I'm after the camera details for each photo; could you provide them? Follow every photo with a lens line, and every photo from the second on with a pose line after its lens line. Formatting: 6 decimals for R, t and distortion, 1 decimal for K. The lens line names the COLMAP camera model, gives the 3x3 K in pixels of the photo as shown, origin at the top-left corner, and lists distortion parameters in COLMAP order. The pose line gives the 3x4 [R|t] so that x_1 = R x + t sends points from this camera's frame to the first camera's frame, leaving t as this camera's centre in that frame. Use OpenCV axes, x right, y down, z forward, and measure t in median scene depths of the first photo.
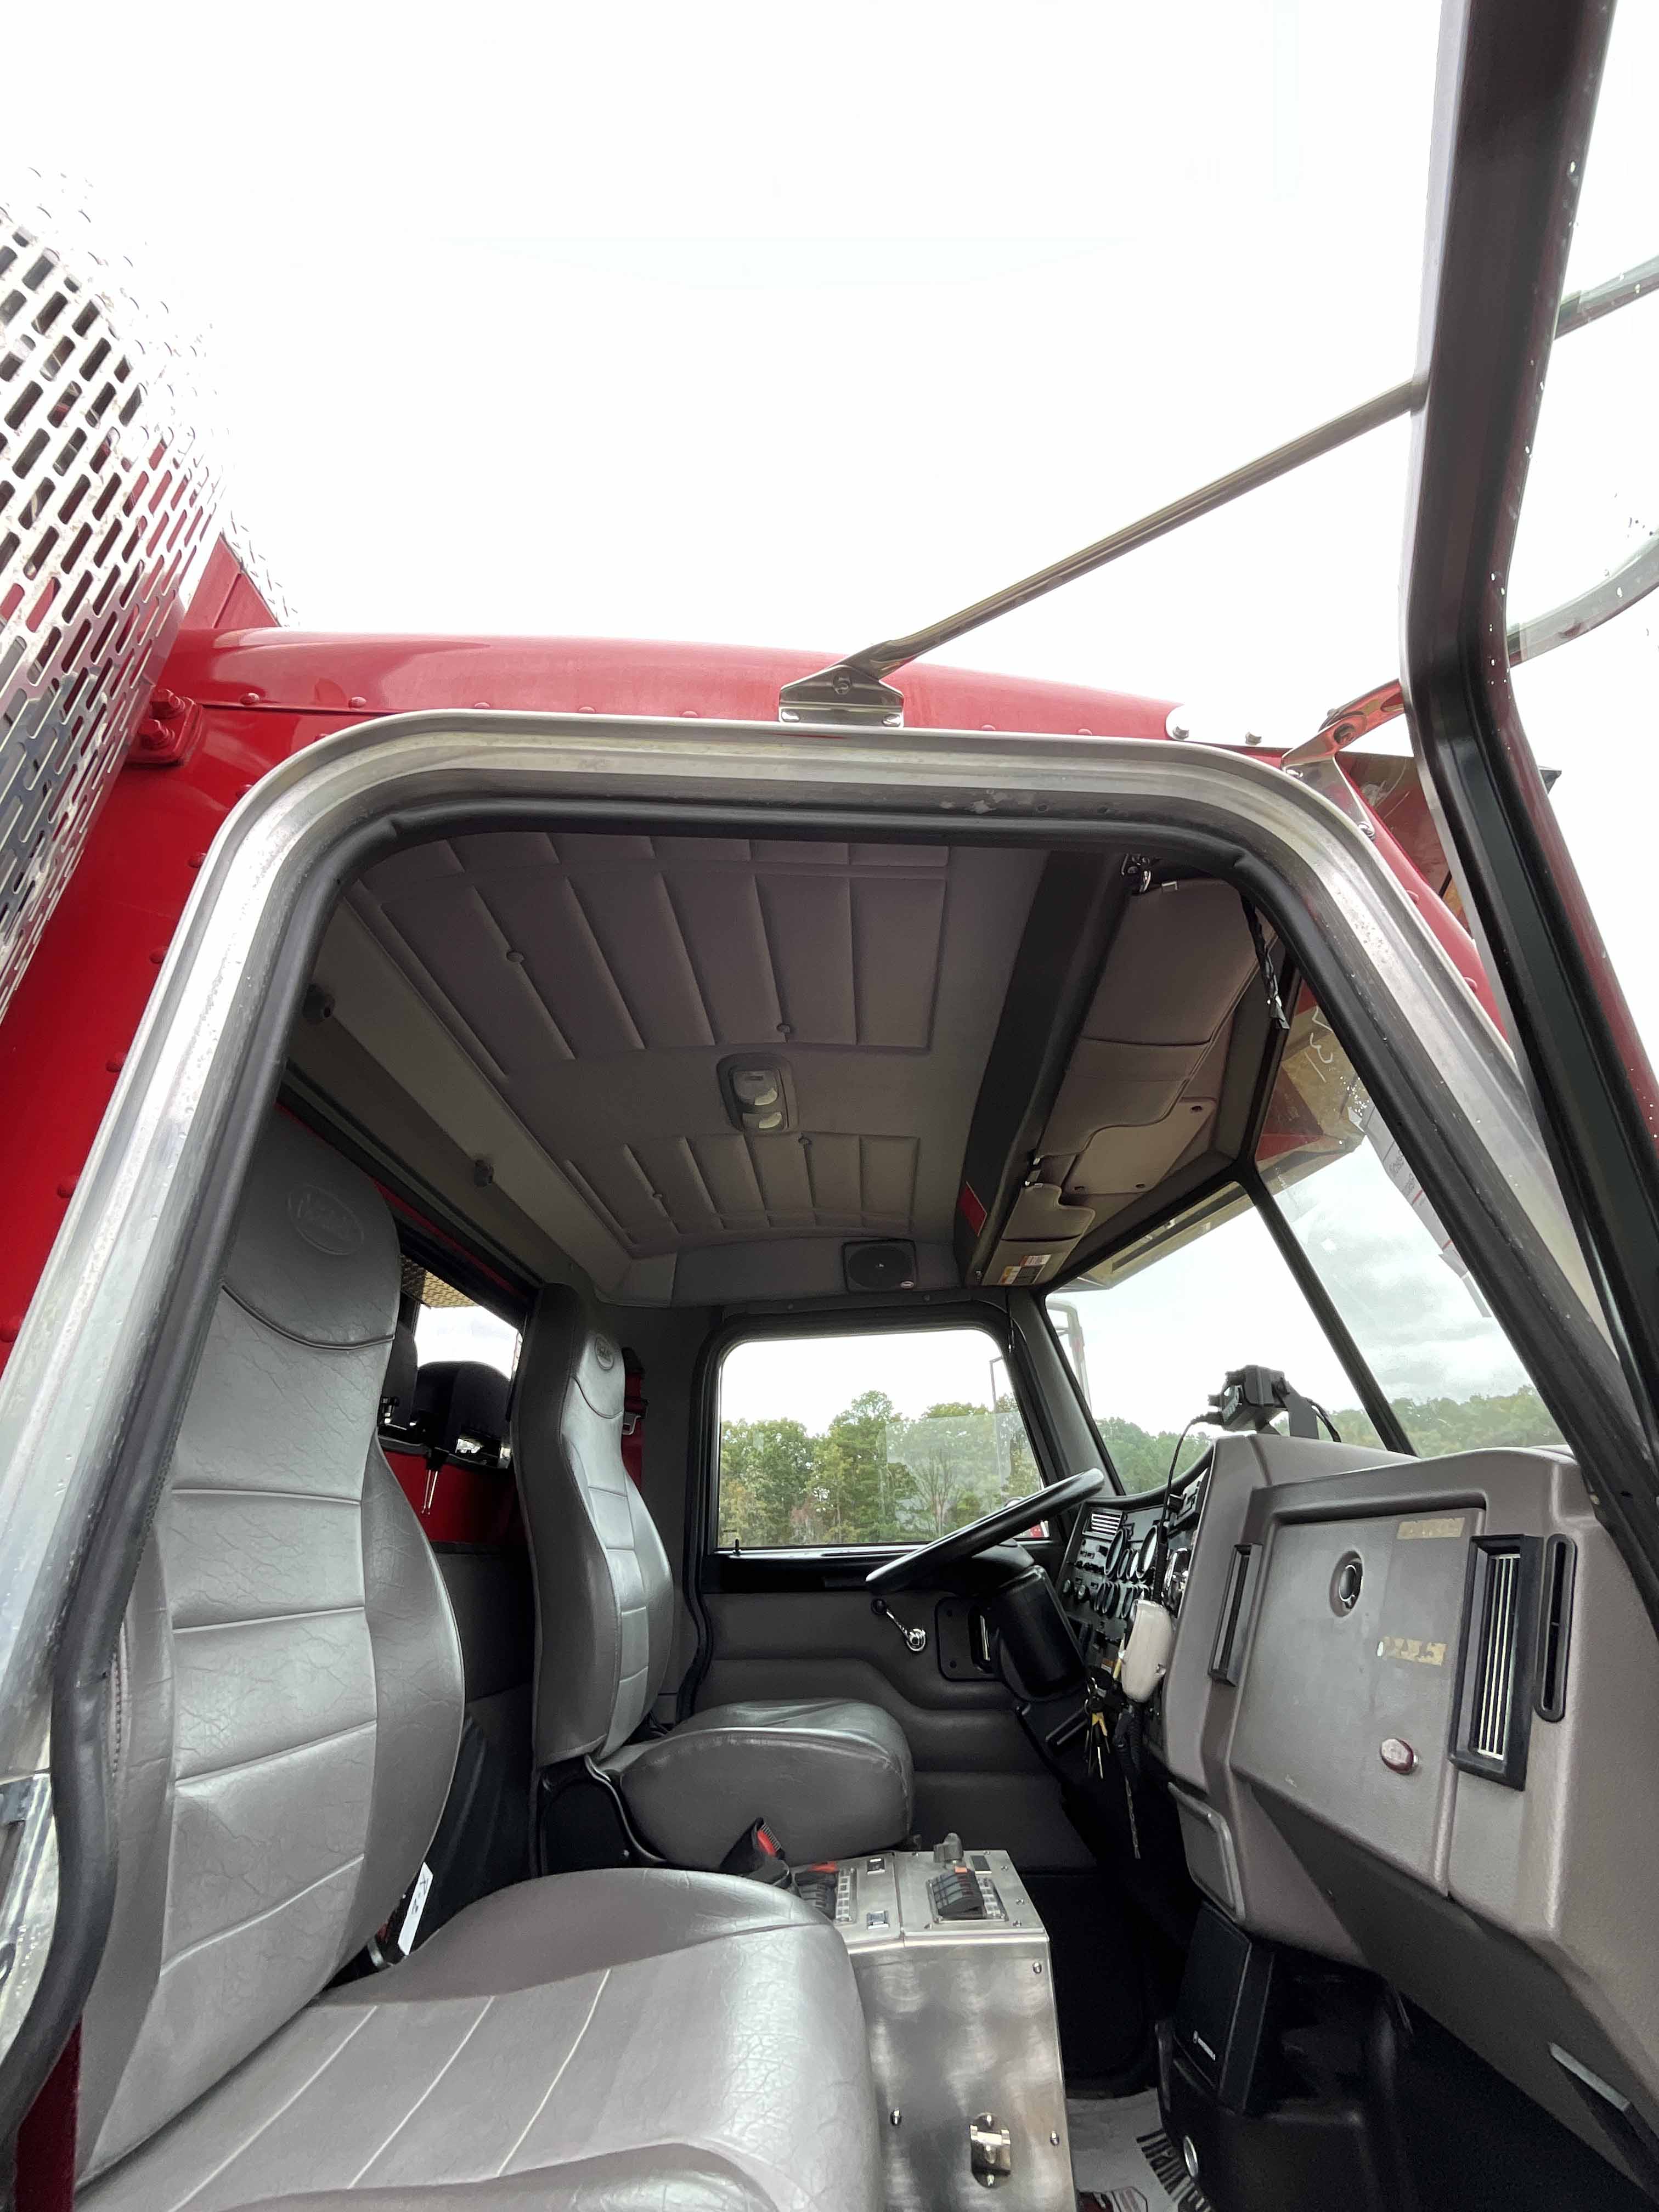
lens RADIAL K [[898.5, 0, 827.8], [0, 898.5, 1102.0], [0, 0, 1]] dist [-0.001200, -0.000760]
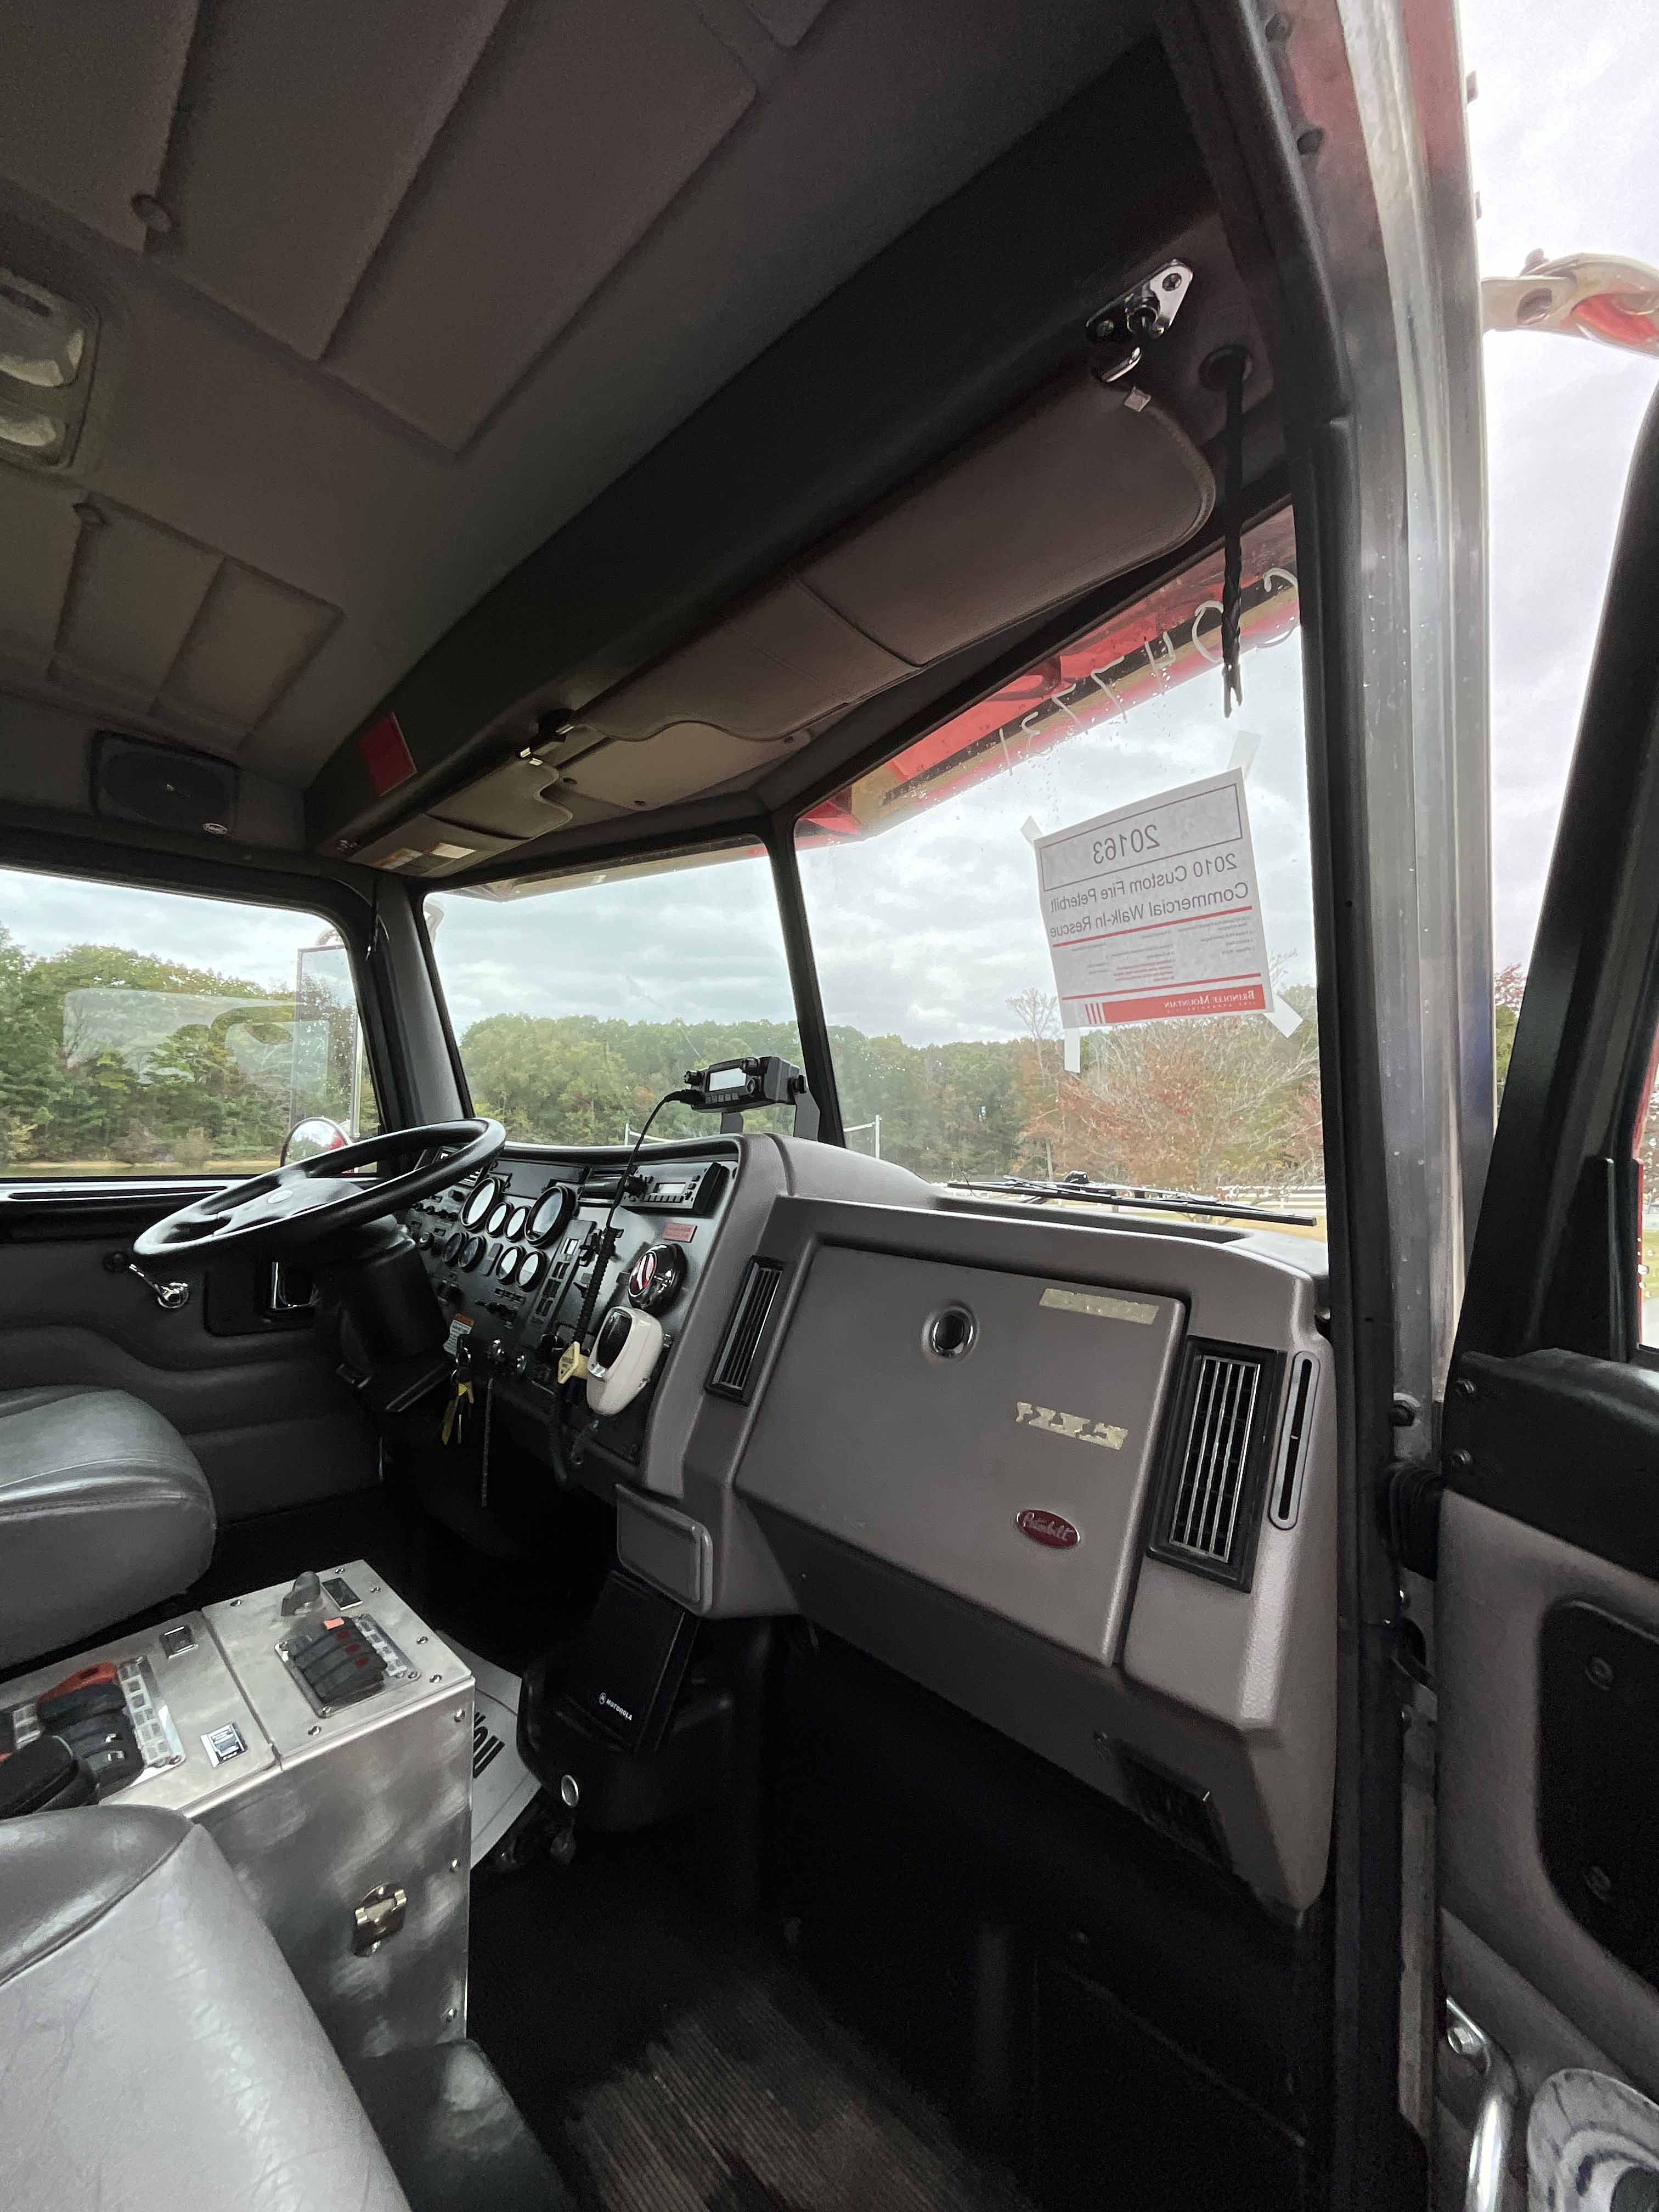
lens RADIAL K [[898.5, 0, 827.8], [0, 898.5, 1102.0], [0, 0, 1]] dist [-0.001200, -0.000760]
pose [[0.682794, 0.060161, 0.728130, -0.182373], [-0.365112, 0.891333, 0.268734, 0.102078], [-0.632839, -0.449339, 0.630563, 0.525974]]
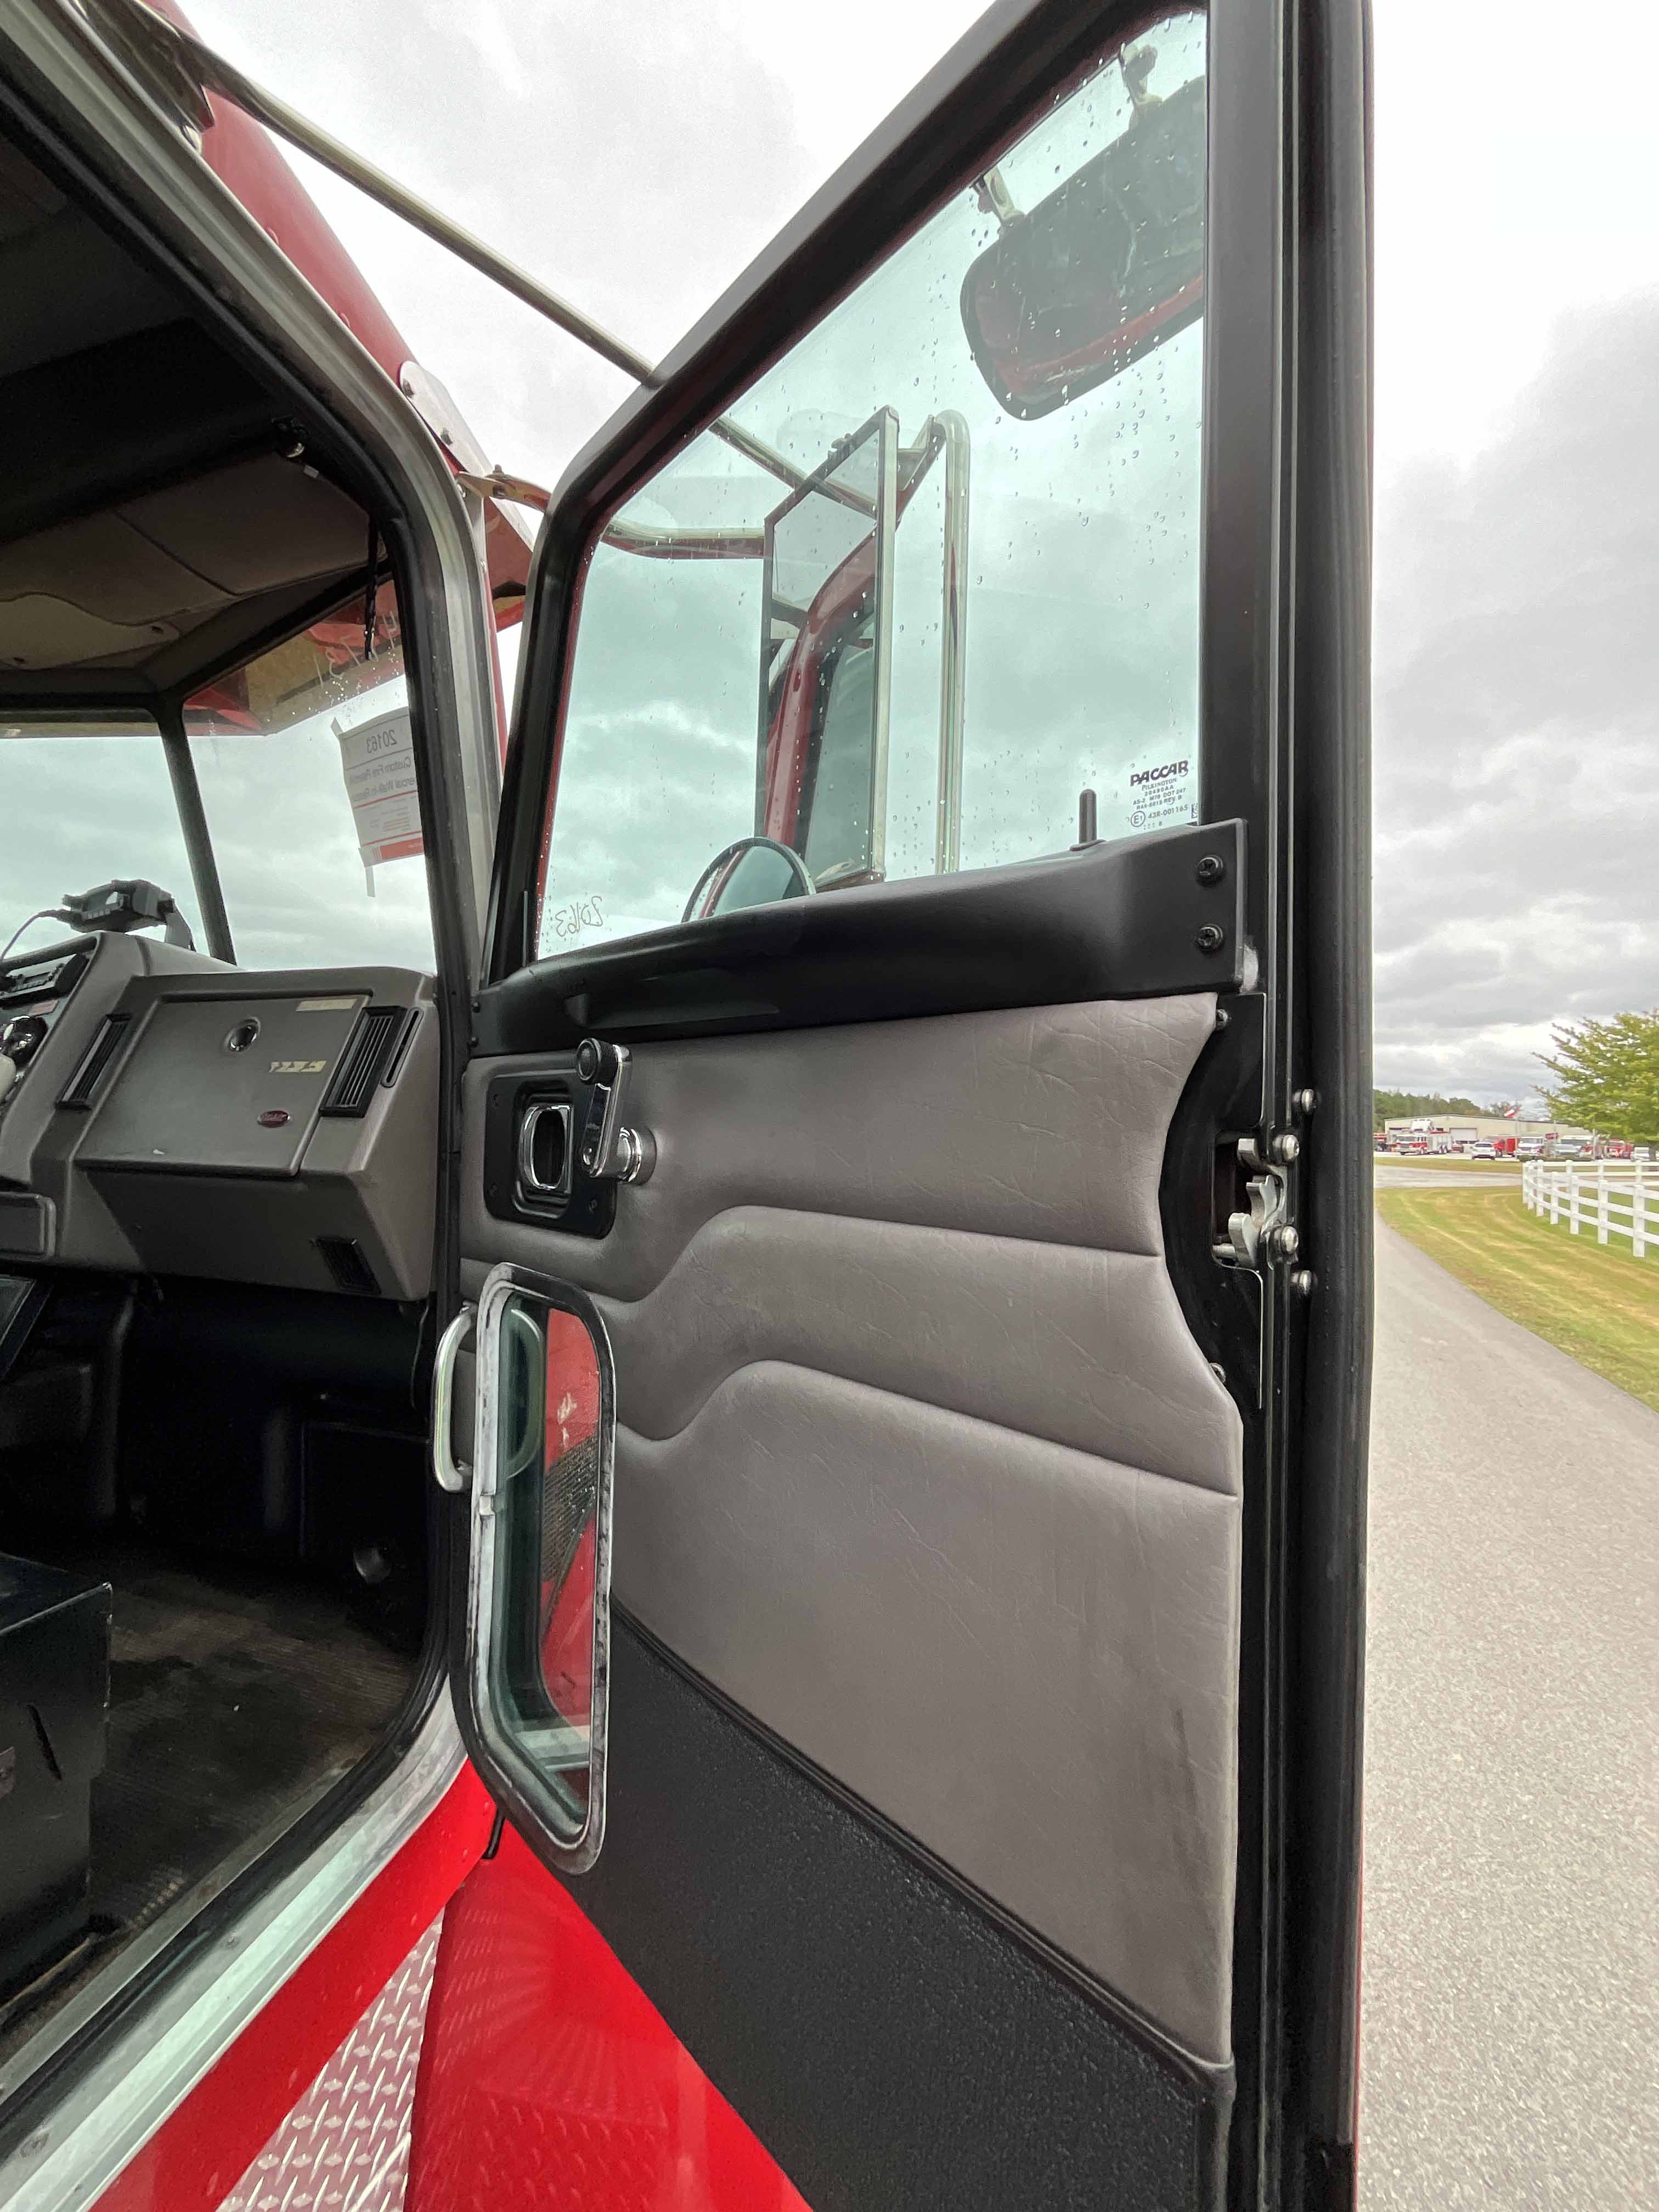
lens RADIAL K [[898.5, 0, 827.8], [0, 898.5, 1102.0], [0, 0, 1]] dist [-0.001200, -0.000760]
pose [[0.286838, 0.047281, 0.956812, -0.465292], [-0.459619, 0.883112, 0.094148, 0.052539], [-0.840520, -0.466774, 0.275041, -0.213445]]
